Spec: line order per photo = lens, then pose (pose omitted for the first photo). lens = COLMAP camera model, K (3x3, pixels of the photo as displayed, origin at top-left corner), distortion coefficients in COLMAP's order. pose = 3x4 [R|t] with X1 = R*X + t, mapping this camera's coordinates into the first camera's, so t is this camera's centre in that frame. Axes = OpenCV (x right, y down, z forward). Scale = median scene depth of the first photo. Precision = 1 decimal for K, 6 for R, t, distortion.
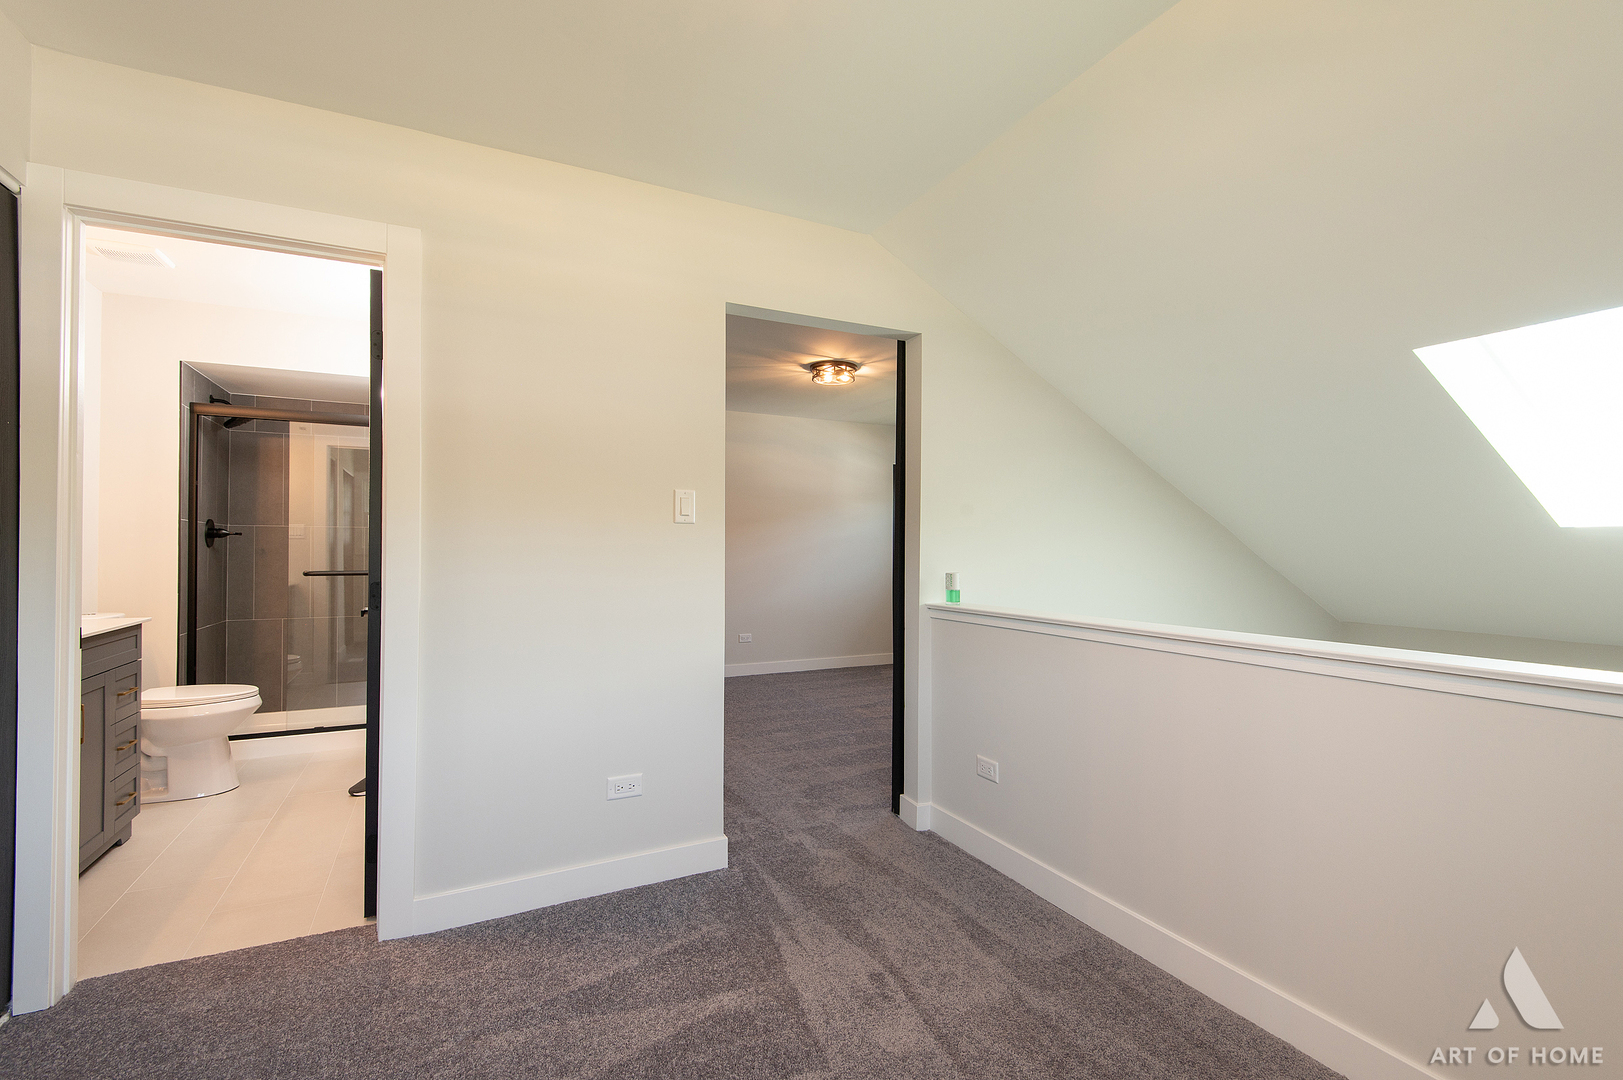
lens RADIAL K [[727.1, 0, 803.5], [0, 727.1, 540.0], [0, 0, 1]] dist [0.043870, -0.029807]
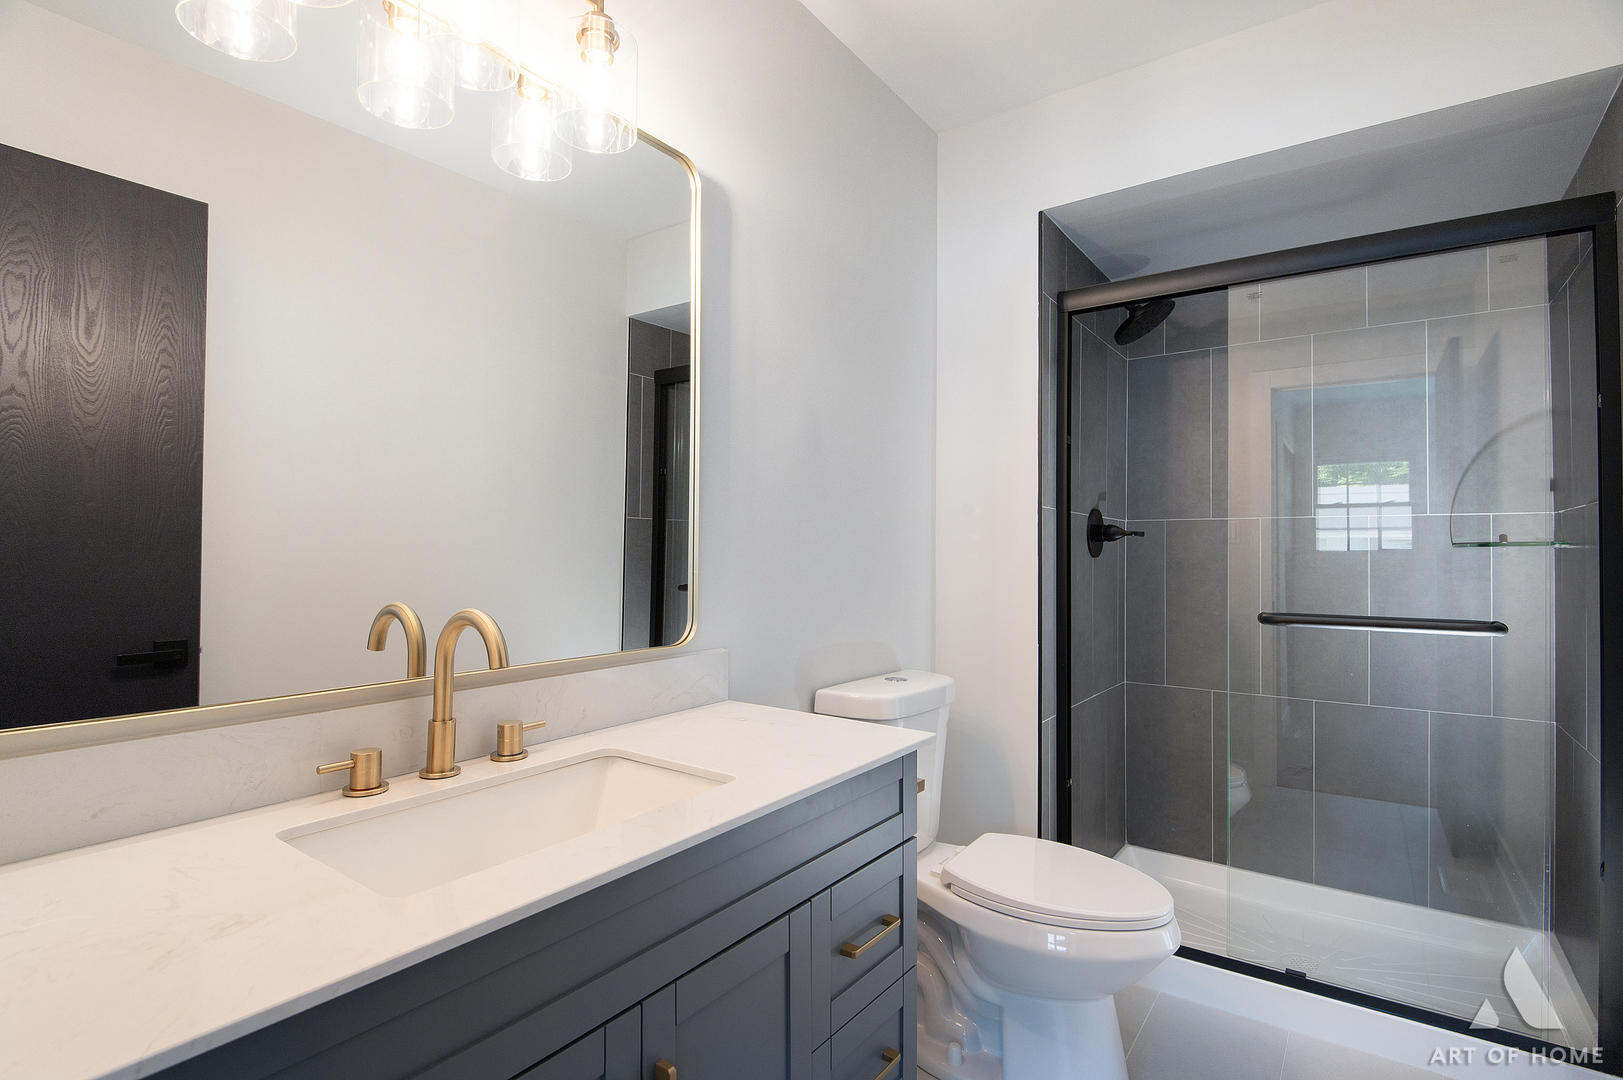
lens RADIAL K [[798.6, 0, 811.7], [0, 798.6, 544.1], [0, 0, 1]] dist [0.032142, -0.029714]
pose [[0.490254, -0.008303, -0.871540, -0.387803], [0.004801, 0.999965, -0.006826, 0.002573], [0.871567, -0.000838, 0.490276, 0.528145]]
